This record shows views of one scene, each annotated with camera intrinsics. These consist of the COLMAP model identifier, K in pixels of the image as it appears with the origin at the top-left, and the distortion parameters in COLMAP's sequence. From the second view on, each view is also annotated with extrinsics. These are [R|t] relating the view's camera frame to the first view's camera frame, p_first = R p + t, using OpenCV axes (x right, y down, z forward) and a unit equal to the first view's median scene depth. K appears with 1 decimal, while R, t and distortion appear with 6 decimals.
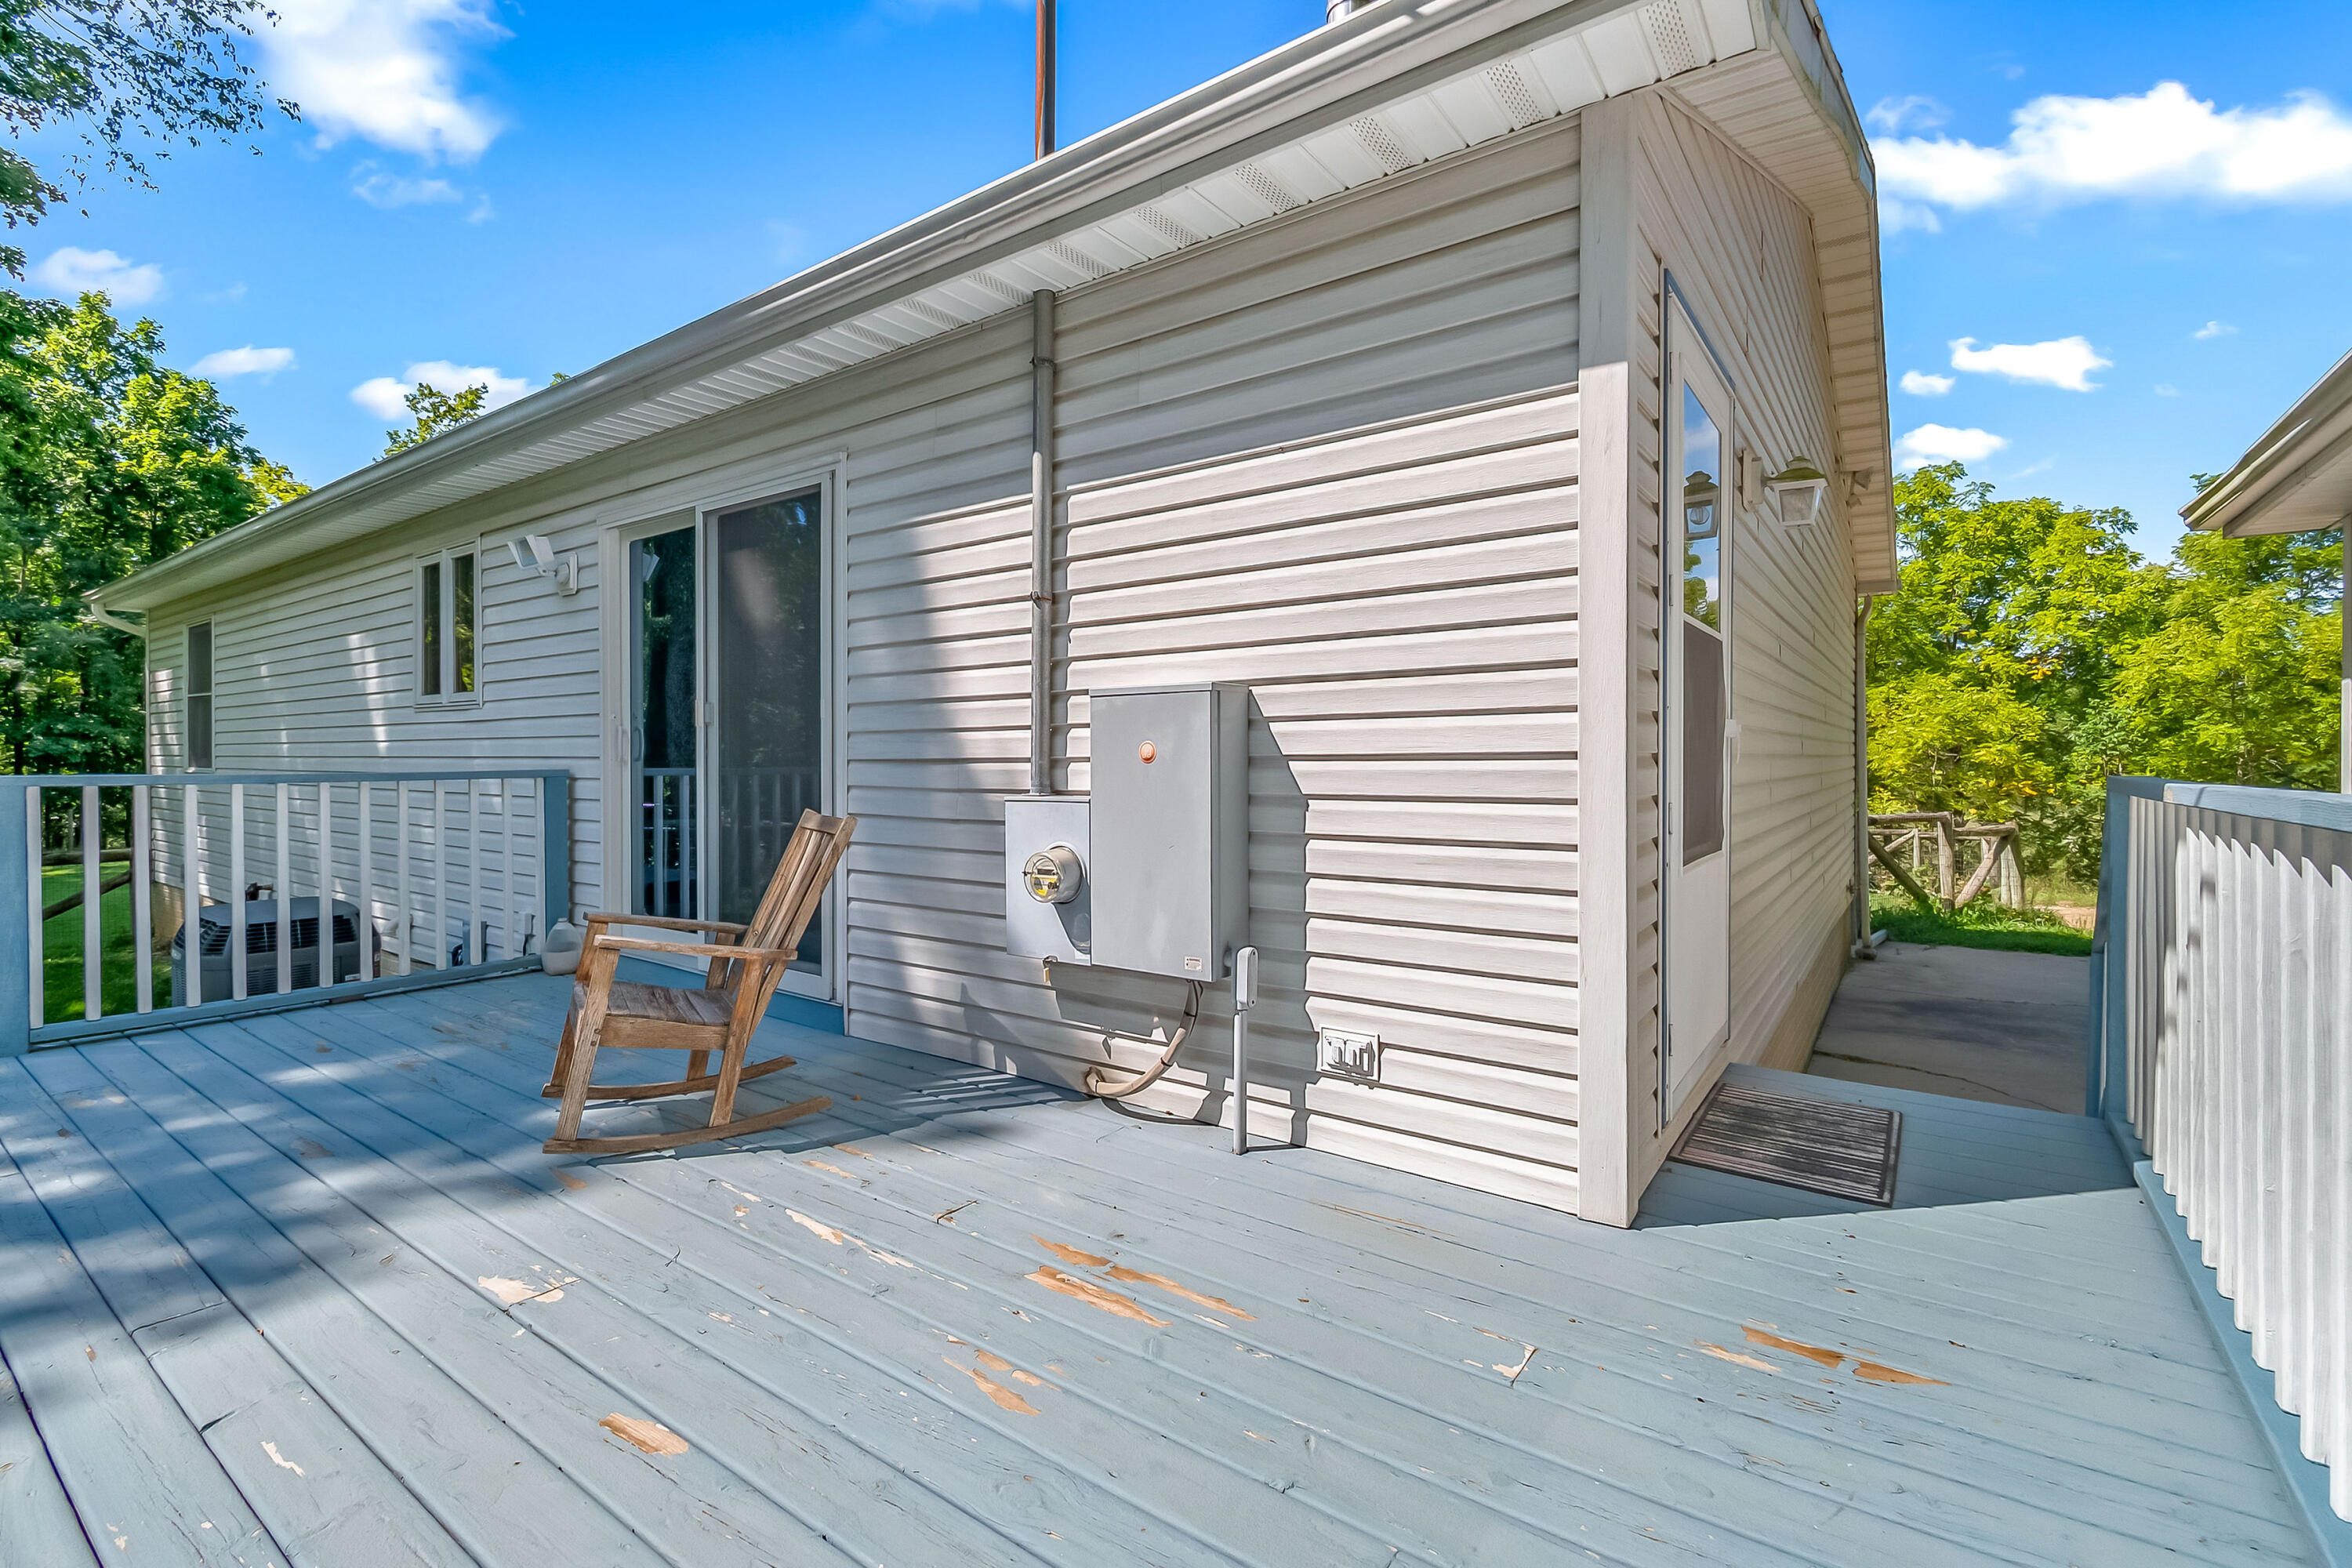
lens RADIAL K [[1052.3, 0, 1166.9], [0, 1052.3, 767.7], [0, 0, 1]] dist [0.003872, -0.001540]
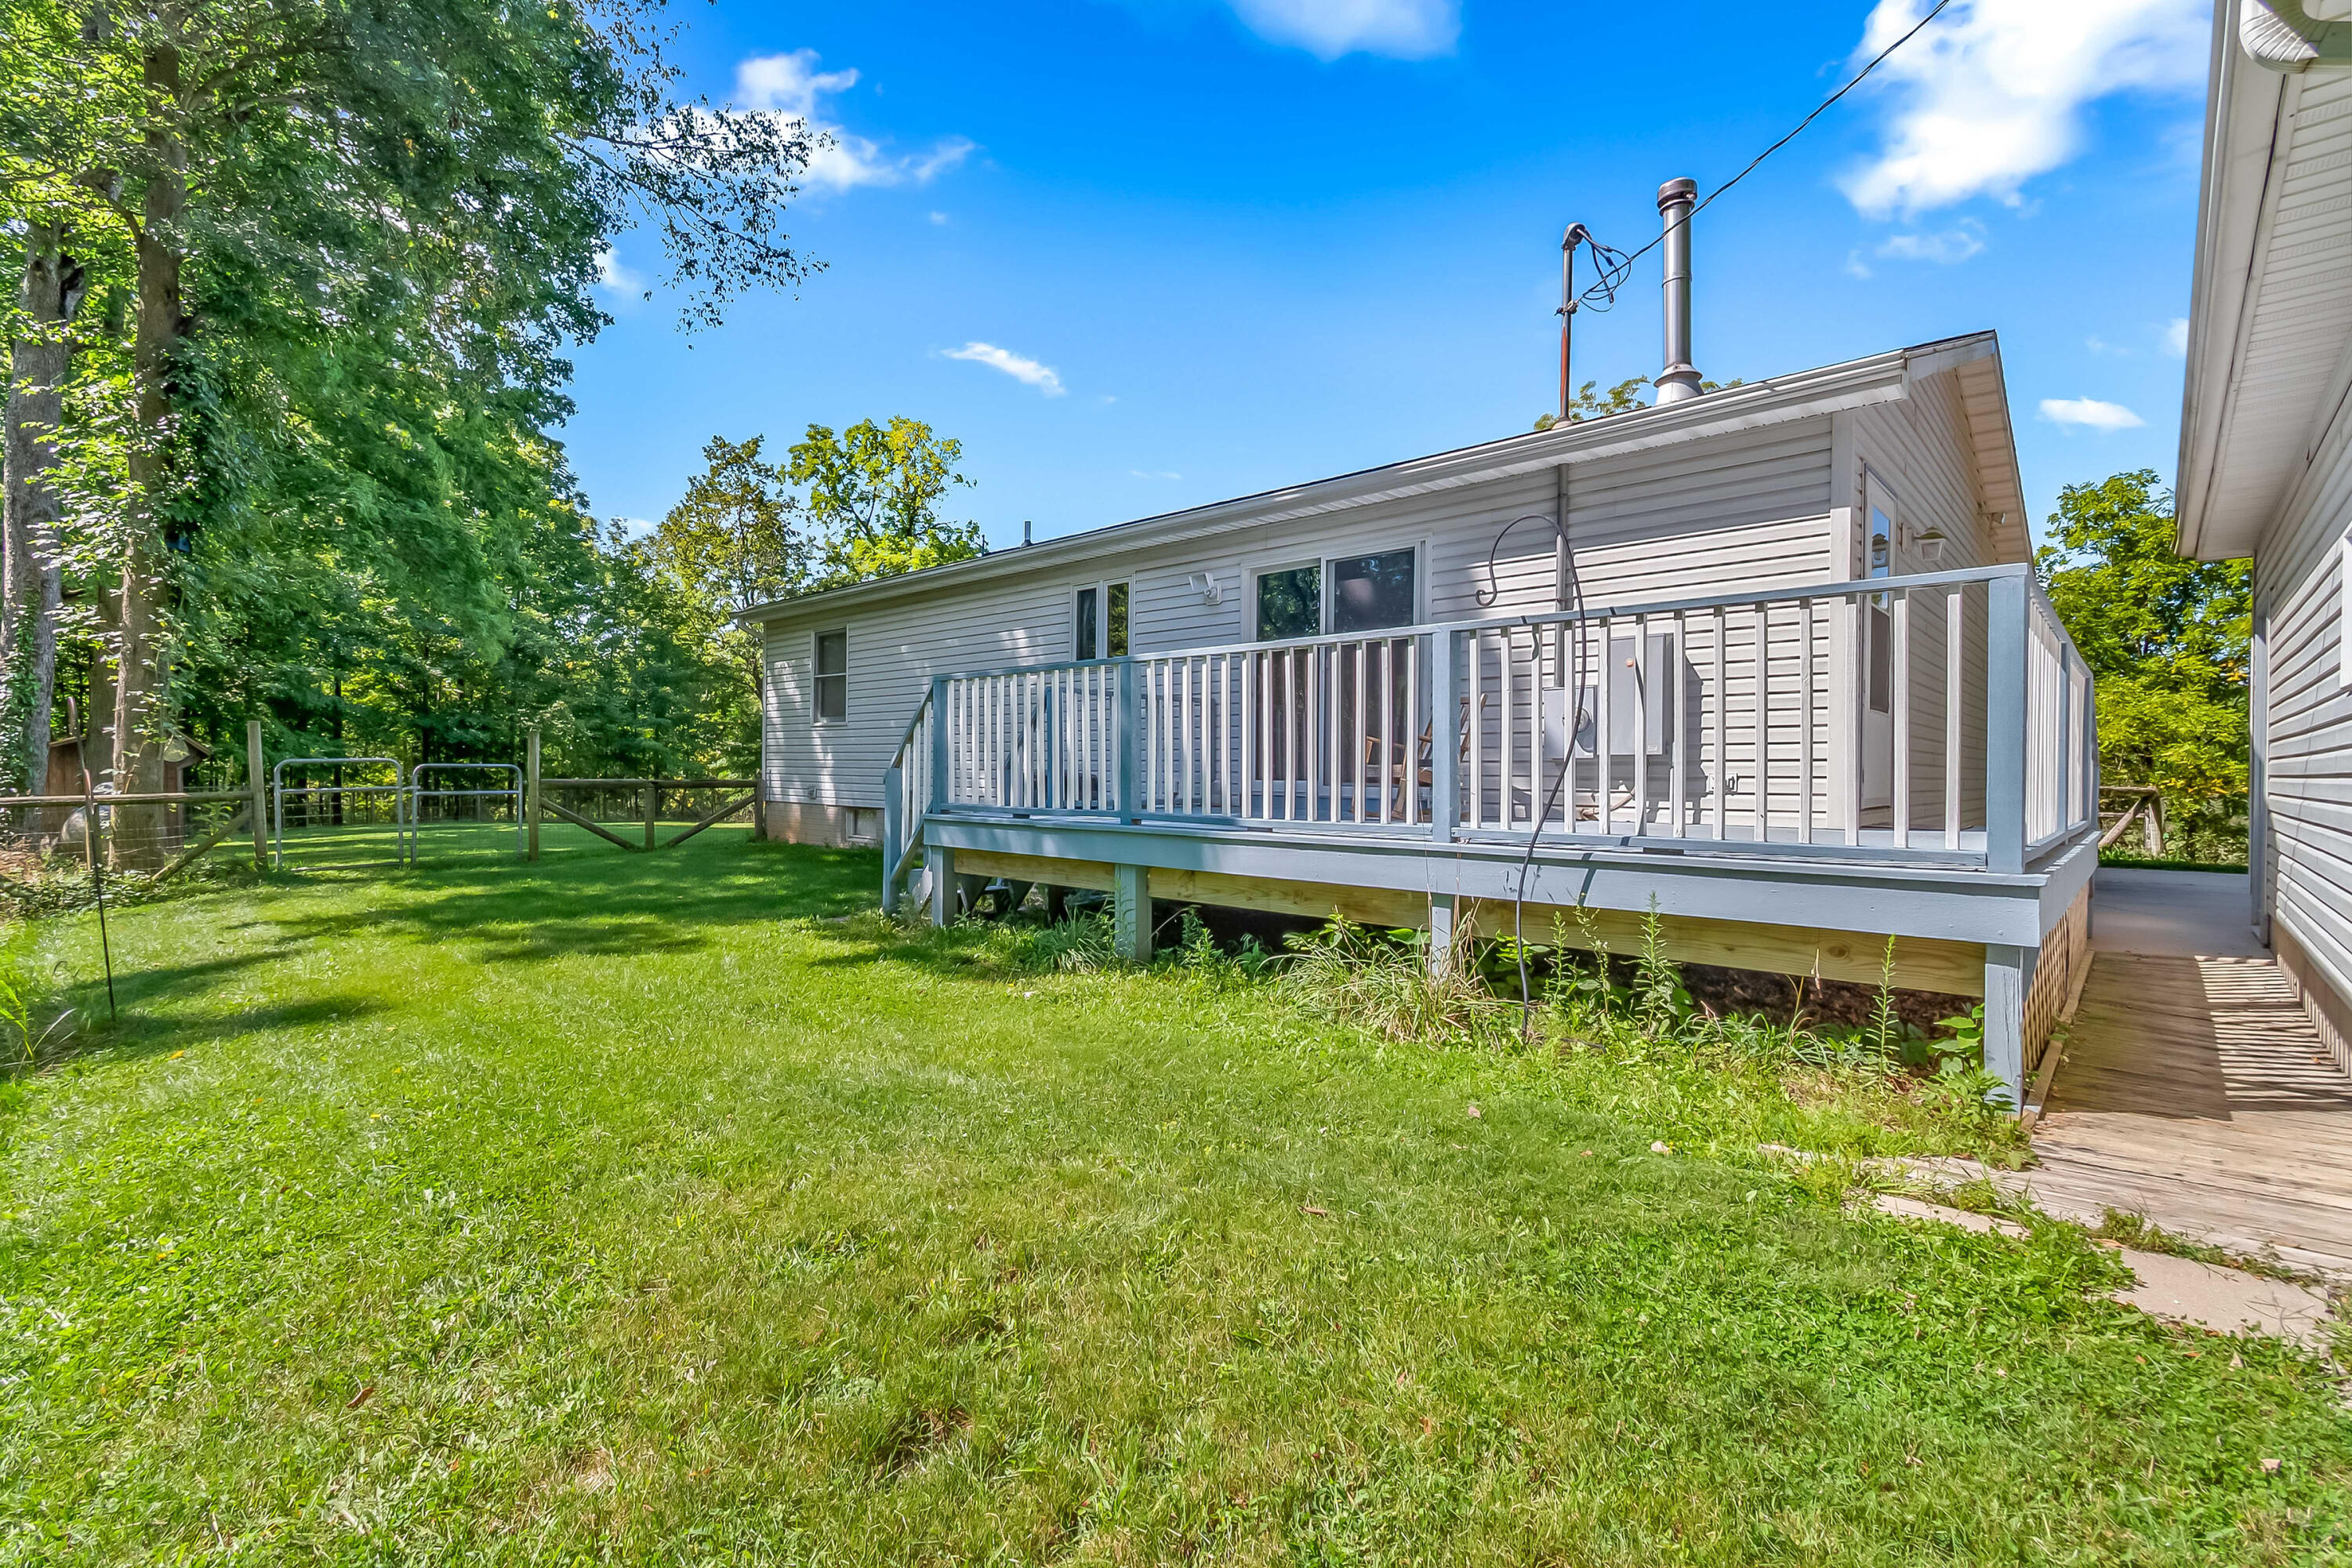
lens RADIAL K [[1052.3, 0, 1160.4], [0, 1052.3, 778.1], [0, 0, 1]] dist [0.003872, -0.001540]
pose [[0.991883, 0.010895, -0.126687, -0.553331], [-0.011496, 0.999926, -0.004018, 0.192924], [0.126634, 0.005442, 0.991935, -1.083715]]
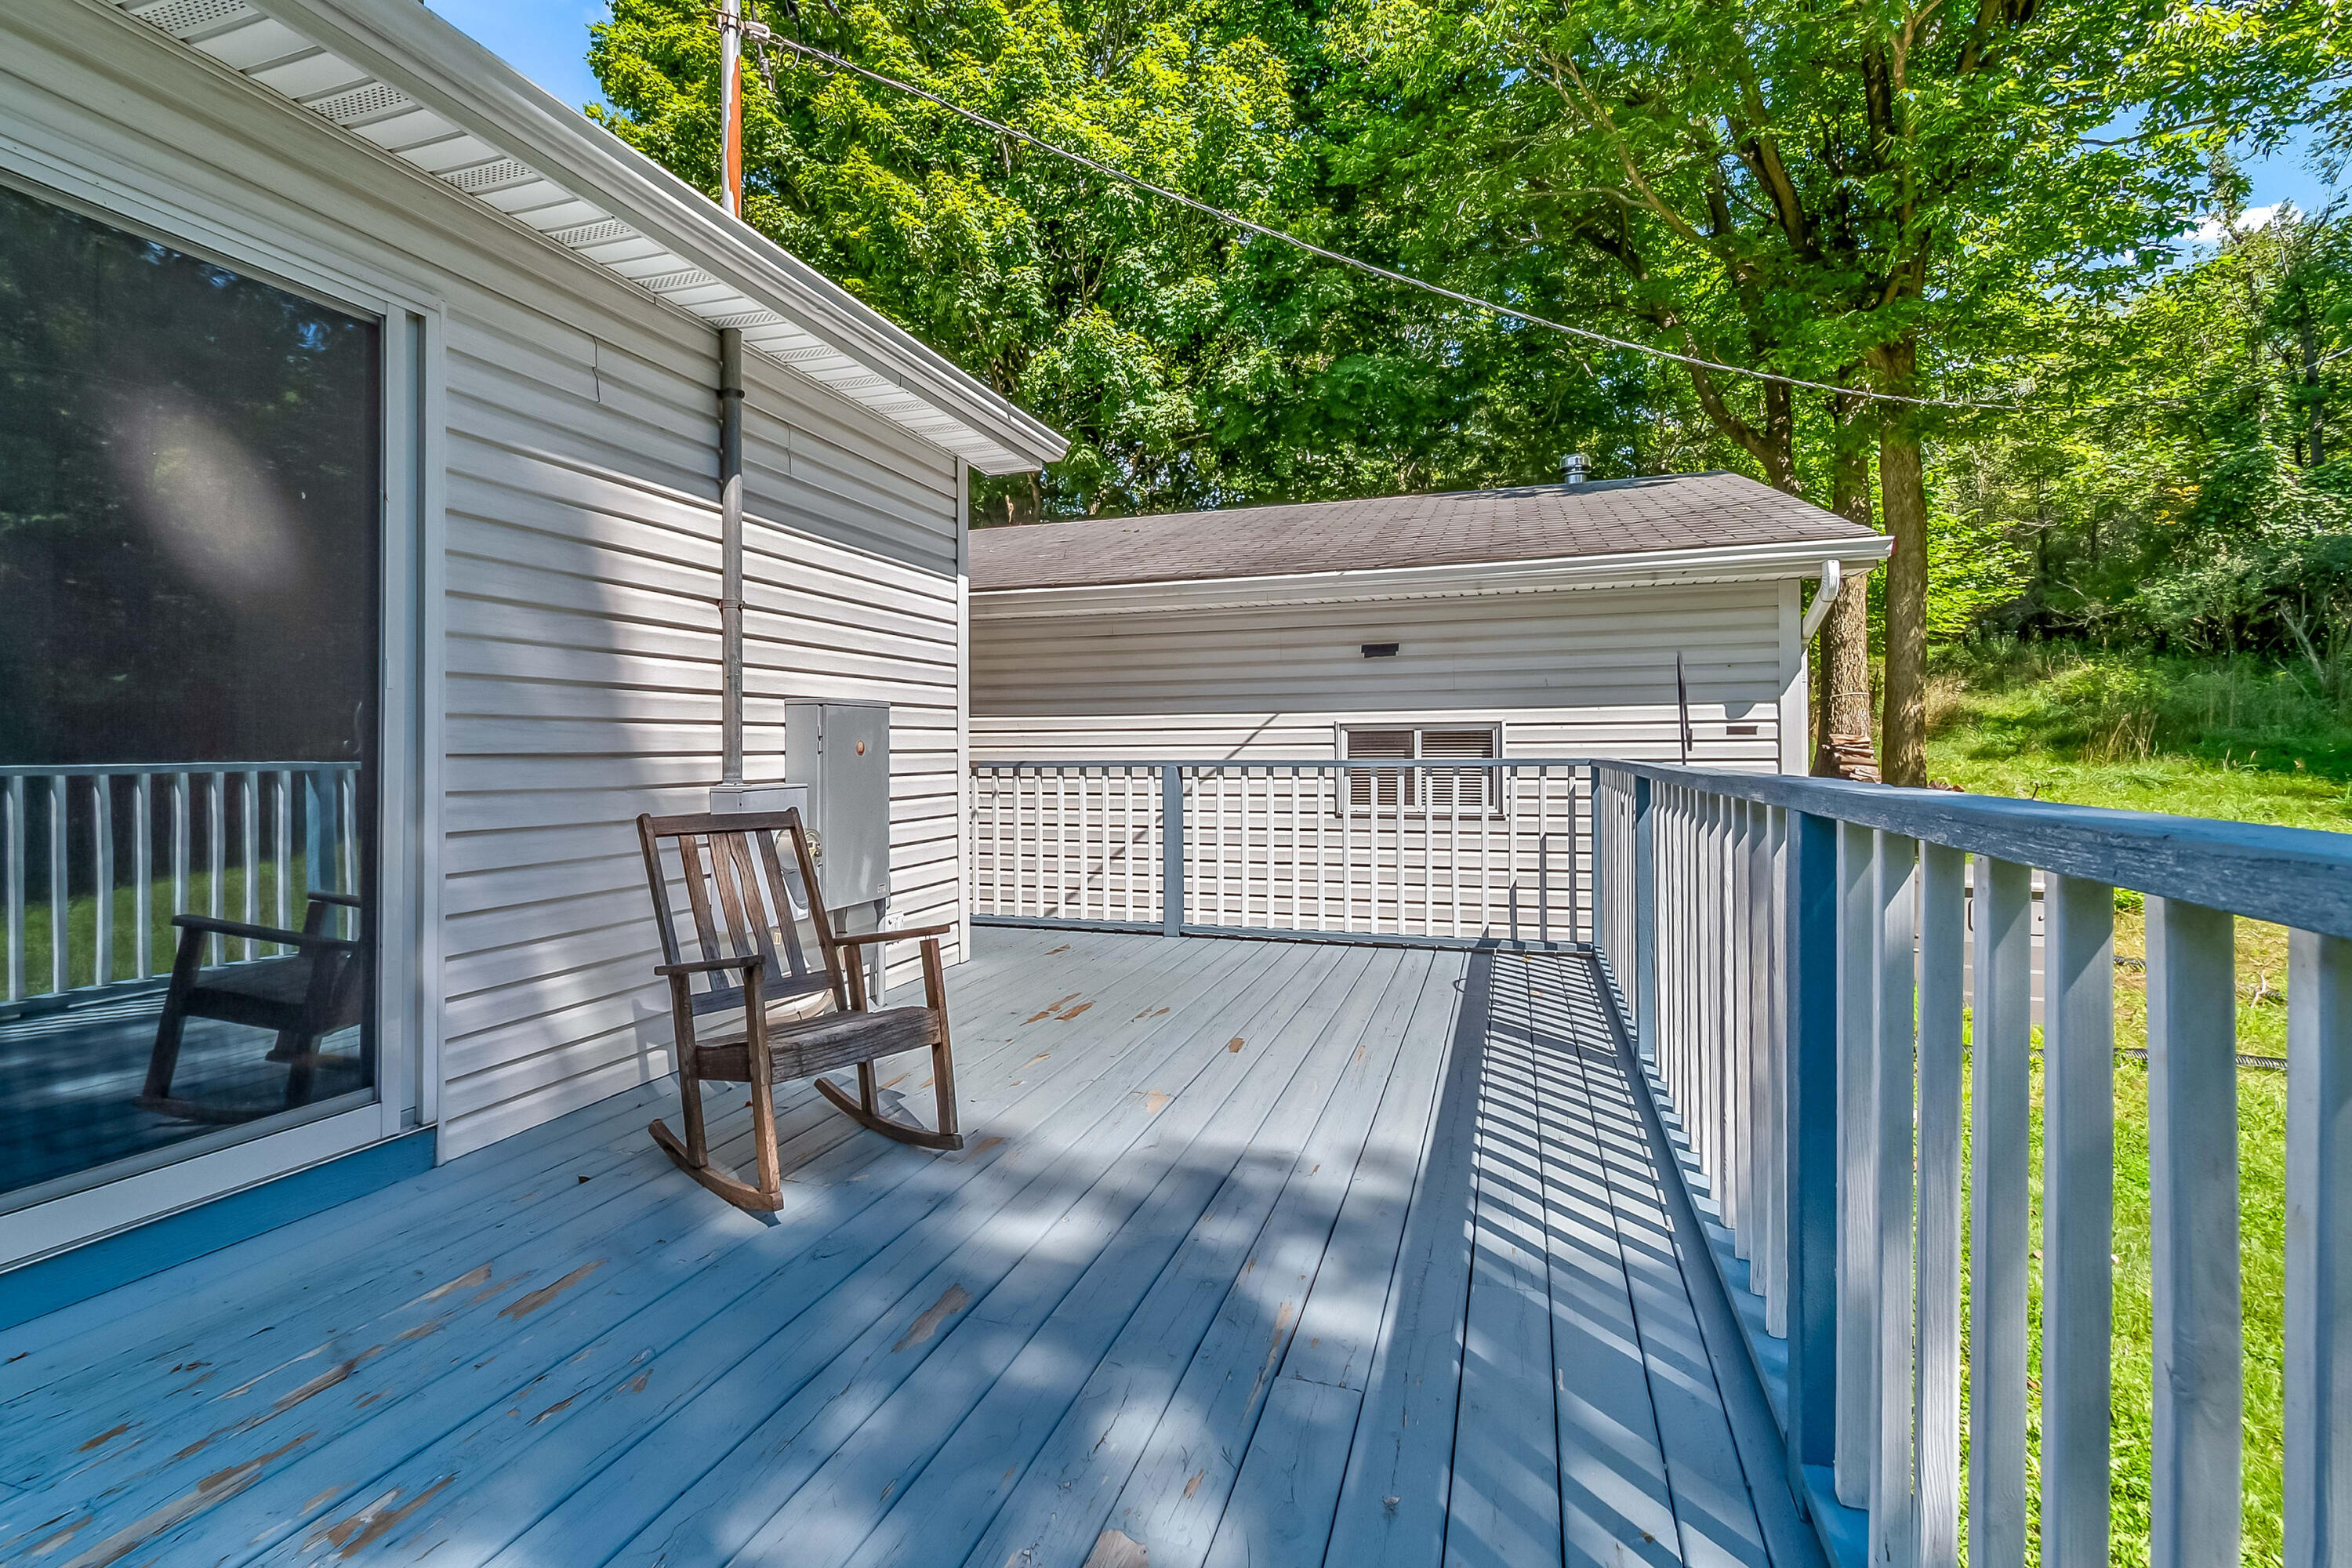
lens RADIAL K [[1052.3, 0, 1150.4], [0, 1052.3, 749.1], [0, 0, 1]] dist [0.003872, -0.001540]
pose [[-0.299359, 0.006396, 0.954119, -1.056330], [0.018512, 0.999828, -0.000894, -0.002063], [-0.953961, 0.017395, -0.299426, 0.746835]]
